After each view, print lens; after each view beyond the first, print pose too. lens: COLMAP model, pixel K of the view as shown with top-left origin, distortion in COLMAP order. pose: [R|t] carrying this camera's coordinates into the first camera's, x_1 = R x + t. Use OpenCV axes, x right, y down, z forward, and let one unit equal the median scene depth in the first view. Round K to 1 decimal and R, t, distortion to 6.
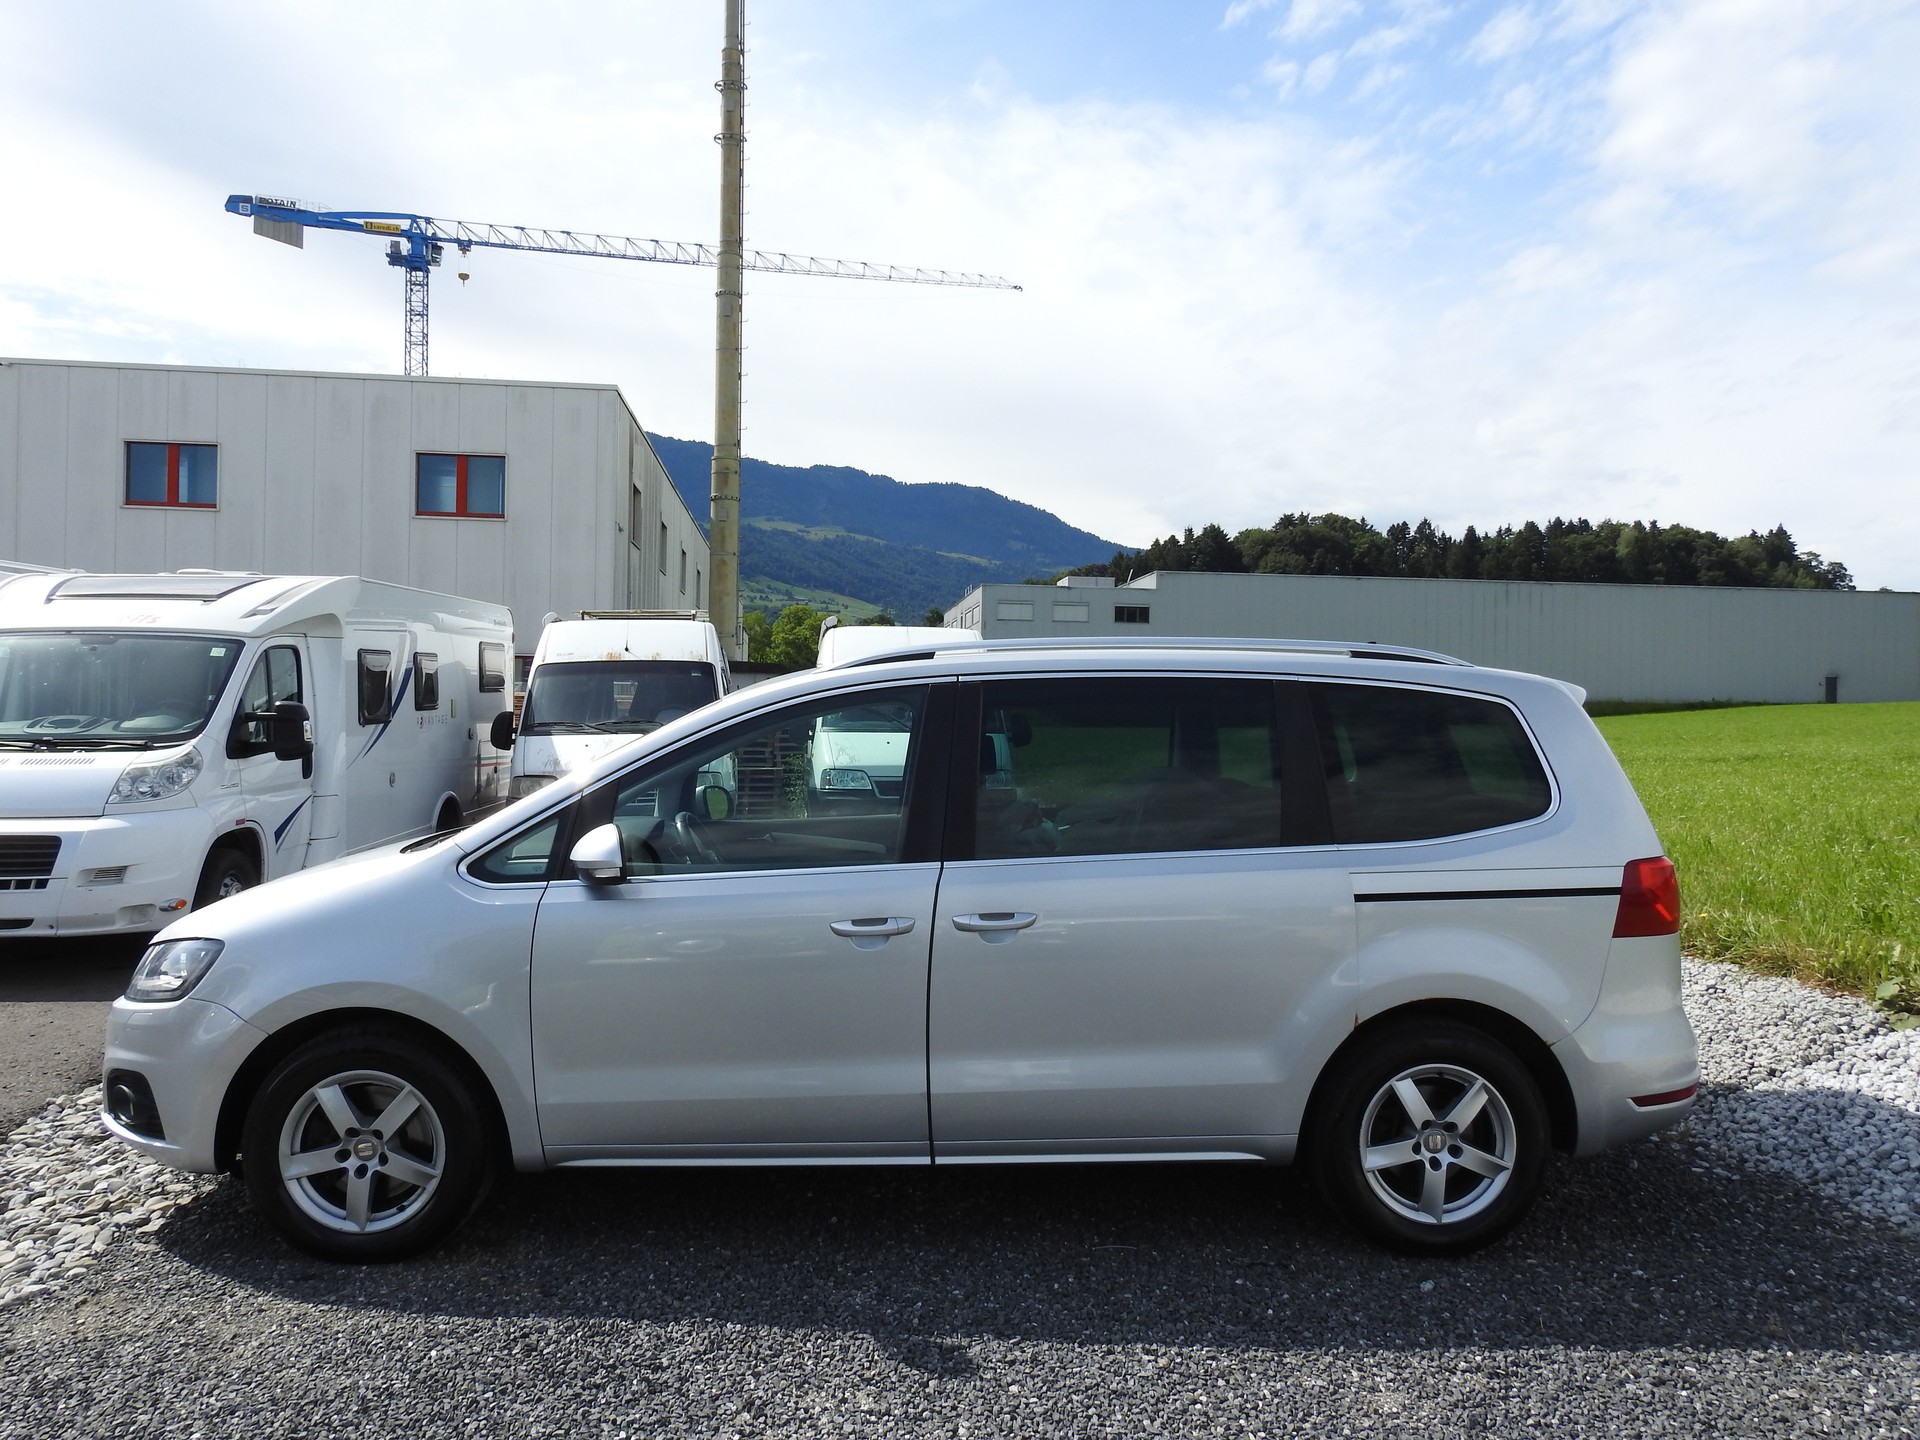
lens RADIAL K [[1529.0, 0, 966.0], [0, 1529.0, 714.7], [0, 0, 1]] dist [0.007200, 0.006049]
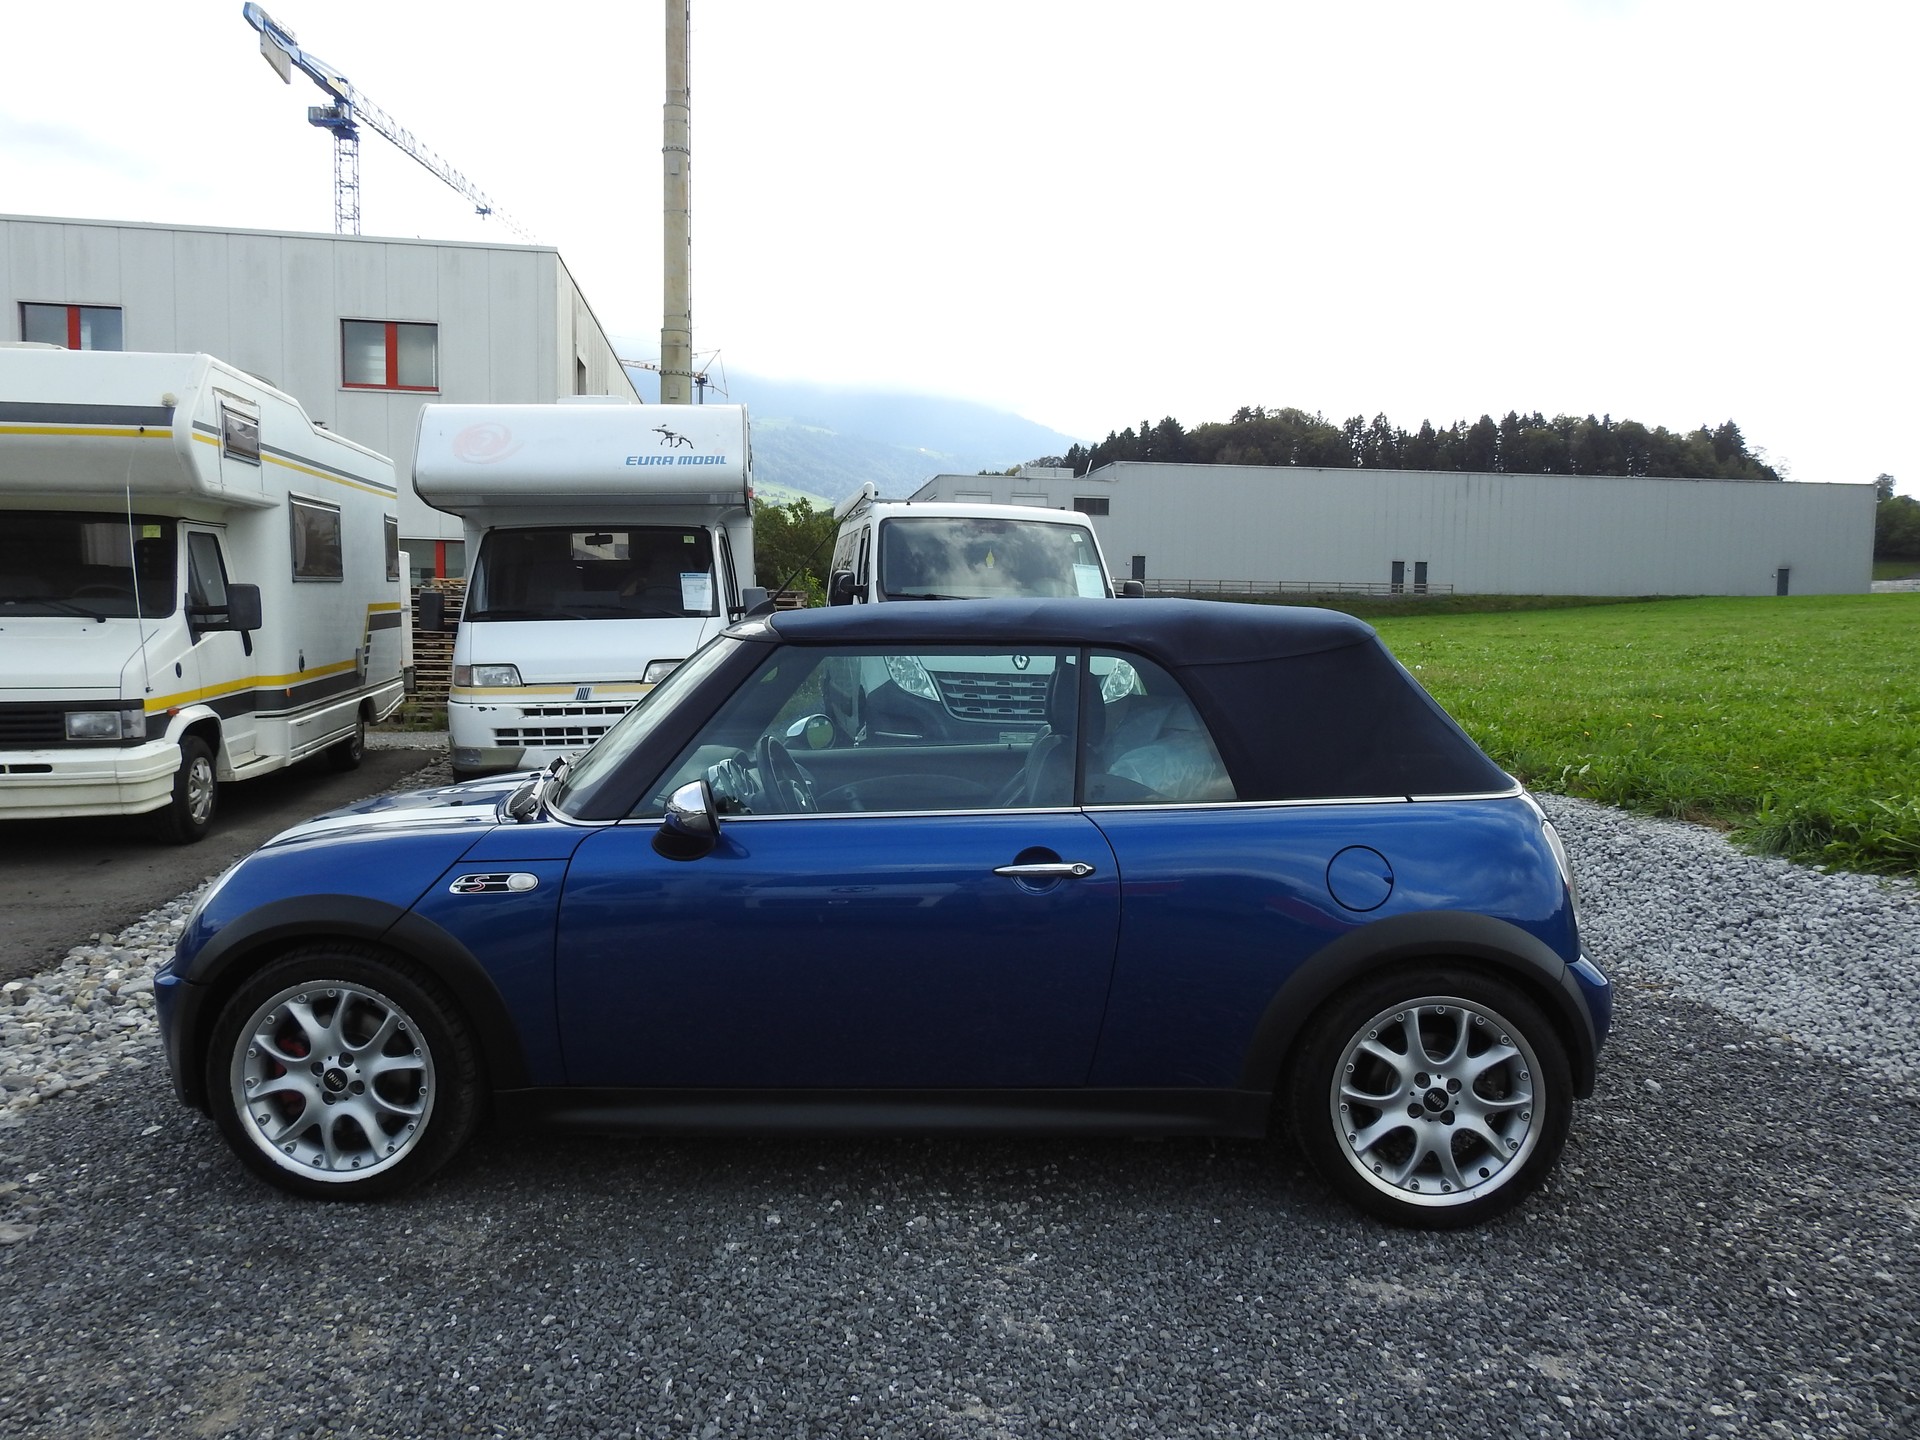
lens RADIAL K [[1389.3, 0, 956.7], [0, 1389.3, 728.6], [0, 0, 1]] dist [-0.005654, -0.003430]
pose [[0.998926, -0.002733, 0.046246, -0.020340], [-0.000864, 0.996986, 0.077580, 0.008310], [-0.046319, -0.077537, 0.995913, 0.099068]]
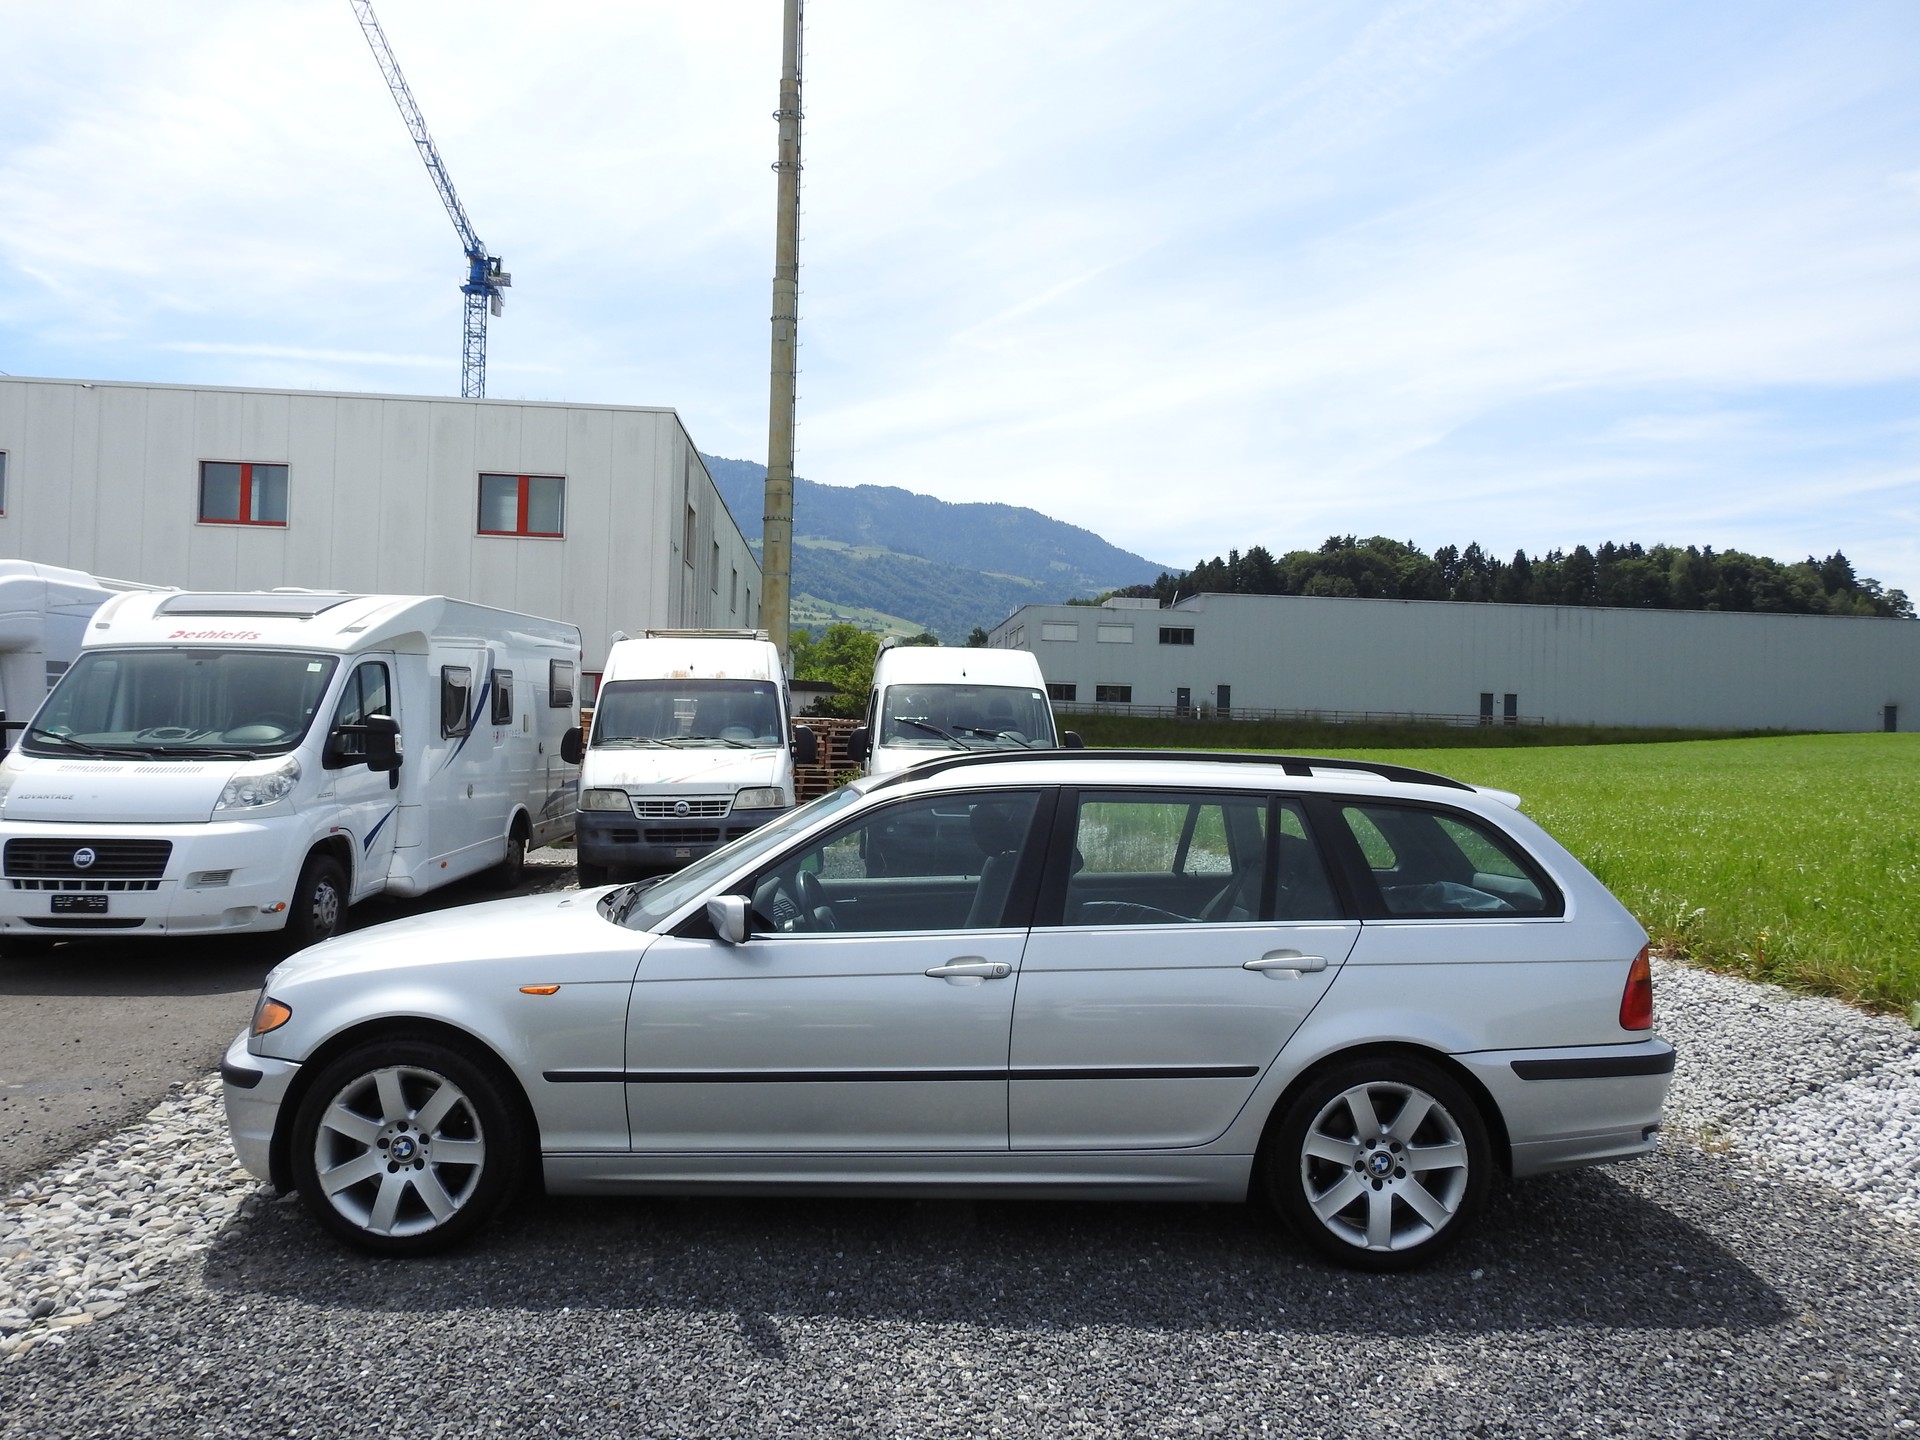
lens RADIAL K [[1559.9, 0, 945.9], [0, 1559.9, 711.5], [0, 0, 1]] dist [0.017015, -0.001674]
pose [[0.999419, 0.010221, -0.032510, -0.008749], [-0.010690, 0.999841, -0.014304, -0.000029], [0.032358, 0.014643, 0.999369, -0.025247]]
